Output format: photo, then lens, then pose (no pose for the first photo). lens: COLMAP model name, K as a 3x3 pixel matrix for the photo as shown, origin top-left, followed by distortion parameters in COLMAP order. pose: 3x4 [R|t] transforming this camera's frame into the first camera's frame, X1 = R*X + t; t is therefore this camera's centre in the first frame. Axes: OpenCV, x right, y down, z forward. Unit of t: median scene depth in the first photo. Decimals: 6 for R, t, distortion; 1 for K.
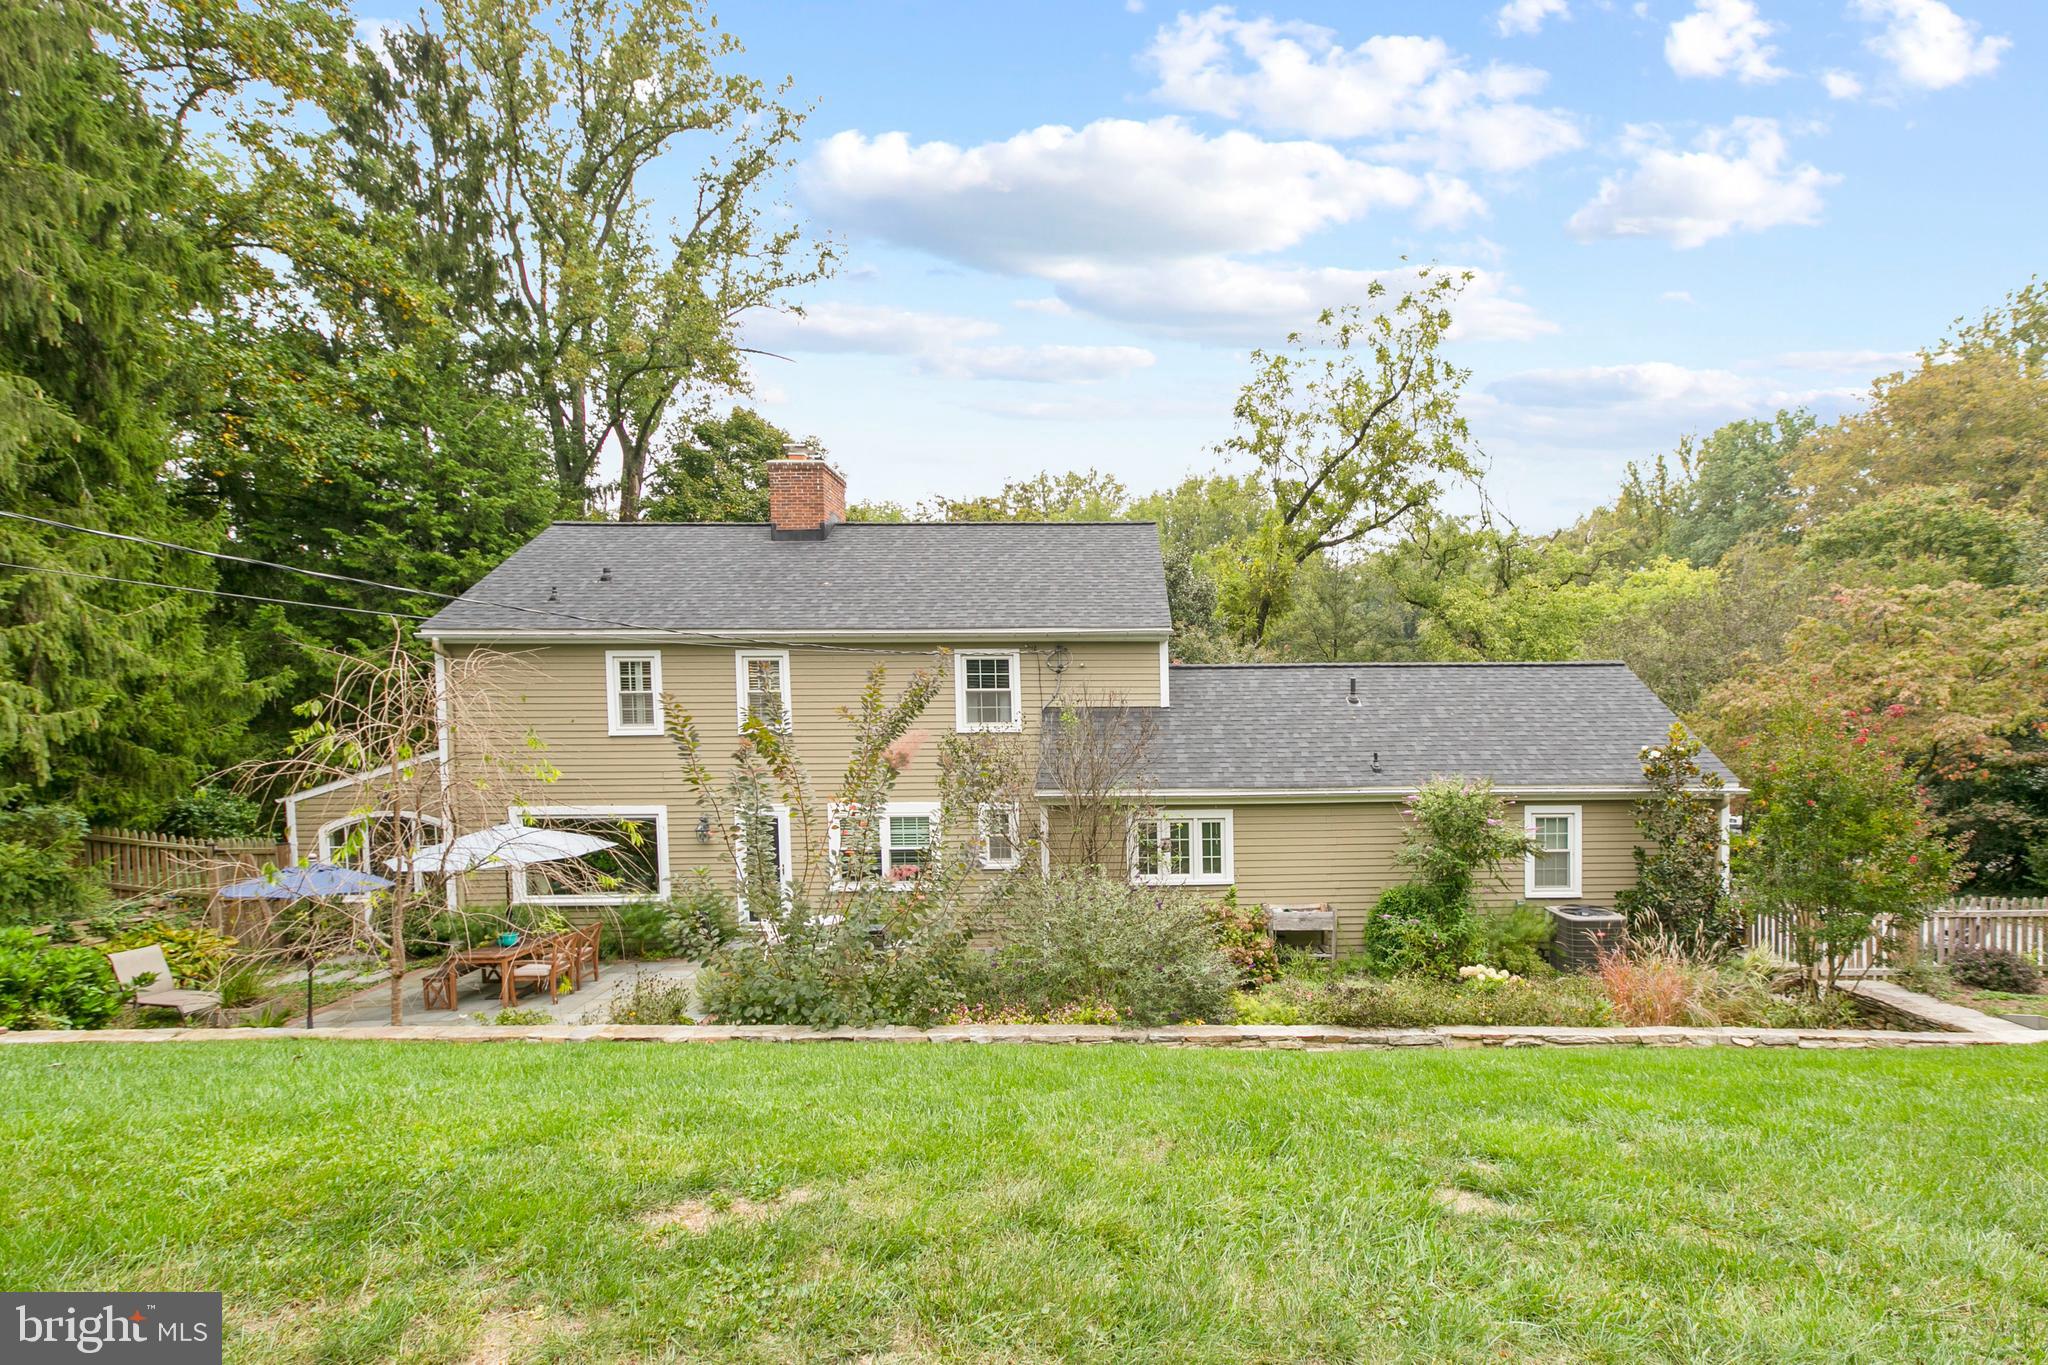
lens RADIAL K [[940.1, 0, 1030.5], [0, 940.1, 773.4], [0, 0, 1]] dist [0.001720, 0.018138]
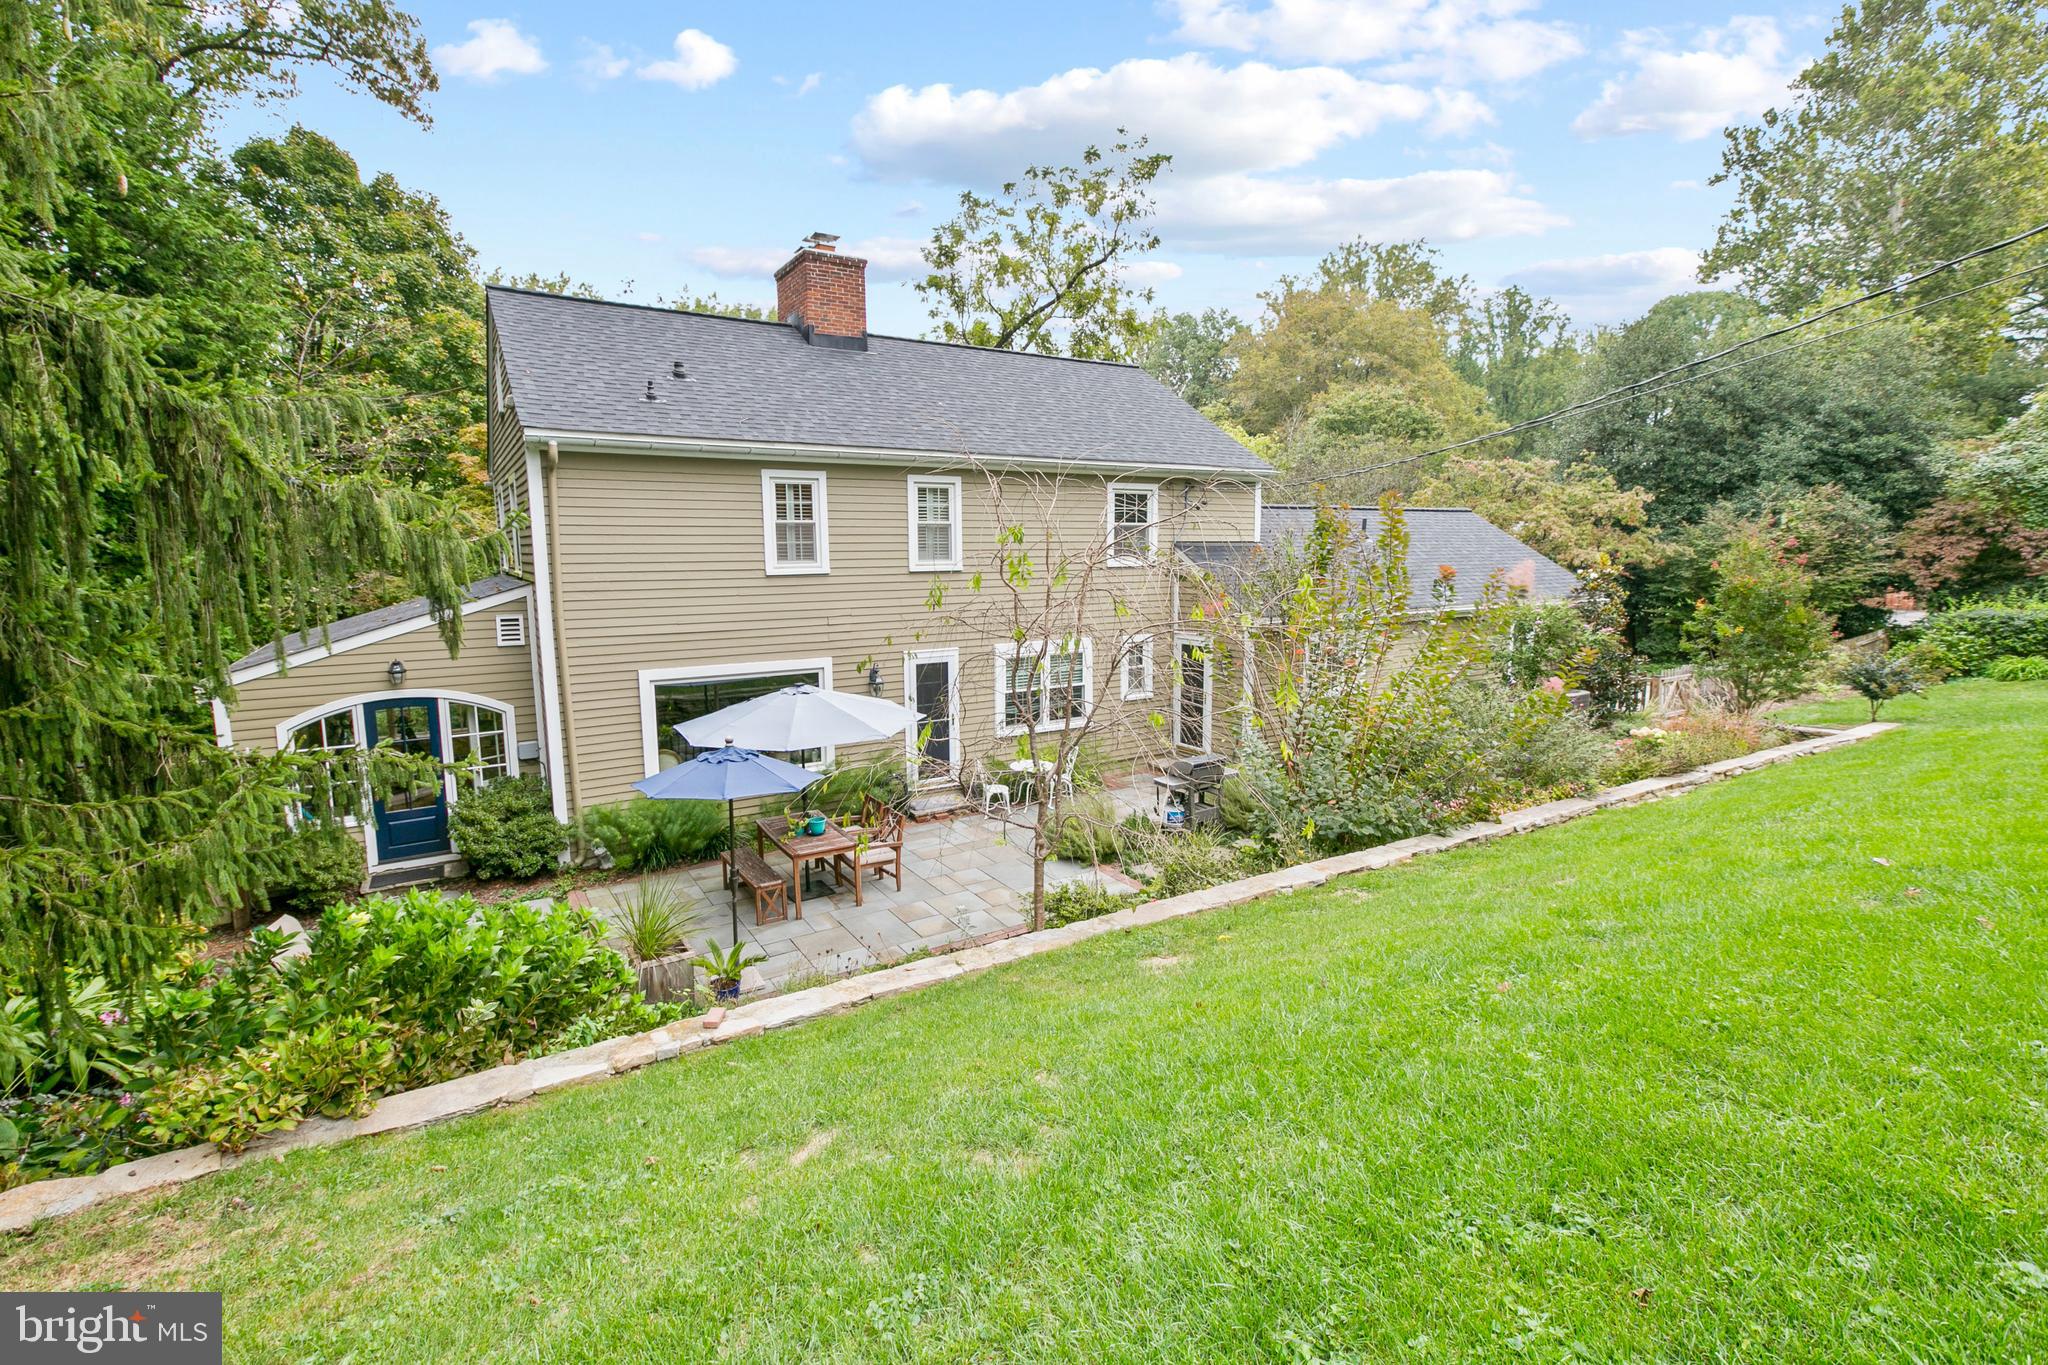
lens RADIAL K [[923.0, 0, 1021.1], [0, 923.0, 667.5], [0, 0, 1]] dist [0.015265, 0.000656]
pose [[0.871357, -0.064423, 0.486401, -0.649630], [0.036846, 0.997135, 0.066063, -0.005563], [-0.489264, -0.039642, 0.871235, 0.197204]]
